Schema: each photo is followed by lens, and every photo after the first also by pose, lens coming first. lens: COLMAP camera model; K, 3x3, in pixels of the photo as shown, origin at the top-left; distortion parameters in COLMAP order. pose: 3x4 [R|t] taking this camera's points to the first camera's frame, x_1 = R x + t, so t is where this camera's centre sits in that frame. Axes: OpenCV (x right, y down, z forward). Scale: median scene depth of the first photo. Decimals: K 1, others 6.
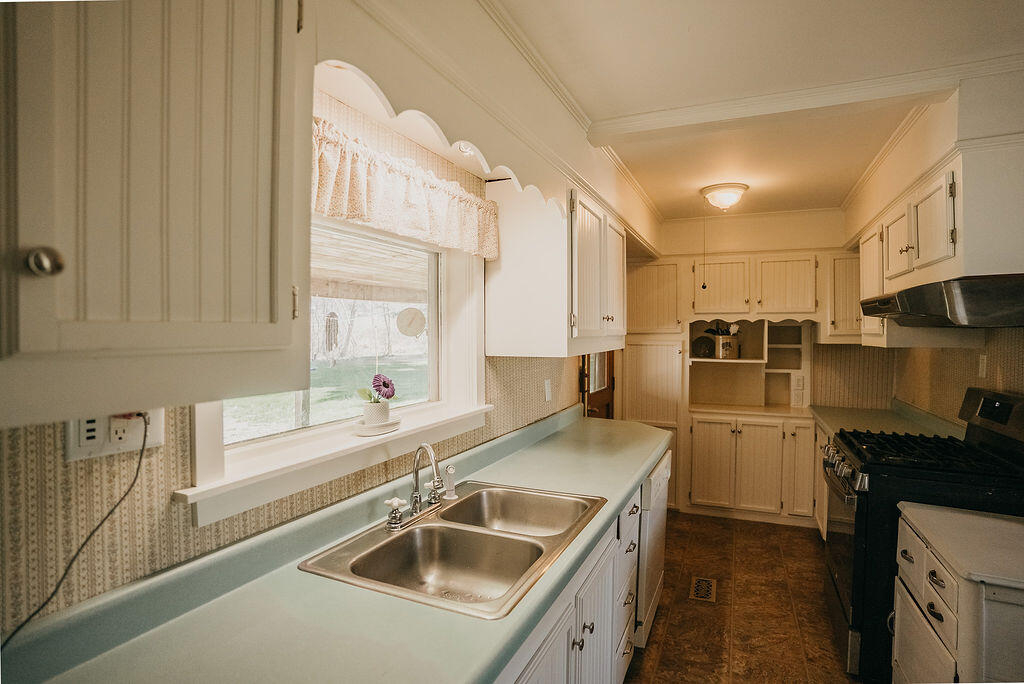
lens RADIAL K [[514.1, 0, 512.0], [0, 514.1, 342.0], [0, 0, 1]] dist [-0.085015, 0.038111]
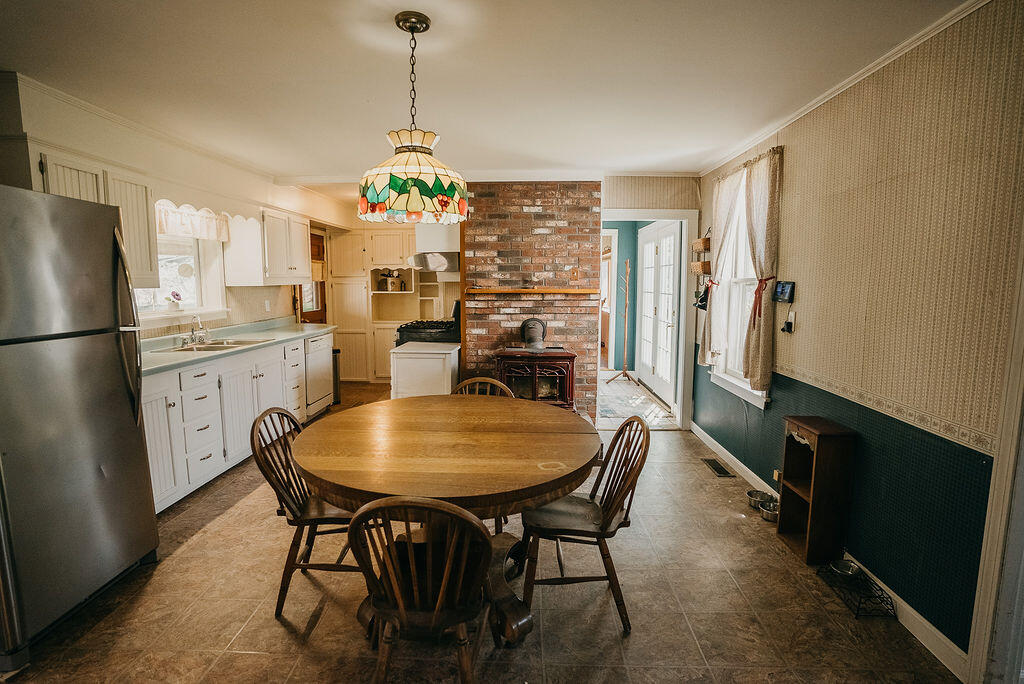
lens RADIAL K [[514.1, 0, 512.0], [0, 514.1, 342.0], [0, 0, 1]] dist [-0.085015, 0.038111]
pose [[0.925015, -0.046767, 0.377041, 0.199433], [0.007667, 0.994491, 0.104543, 0.038298], [-0.379853, -0.093813, 0.920278, -1.103135]]
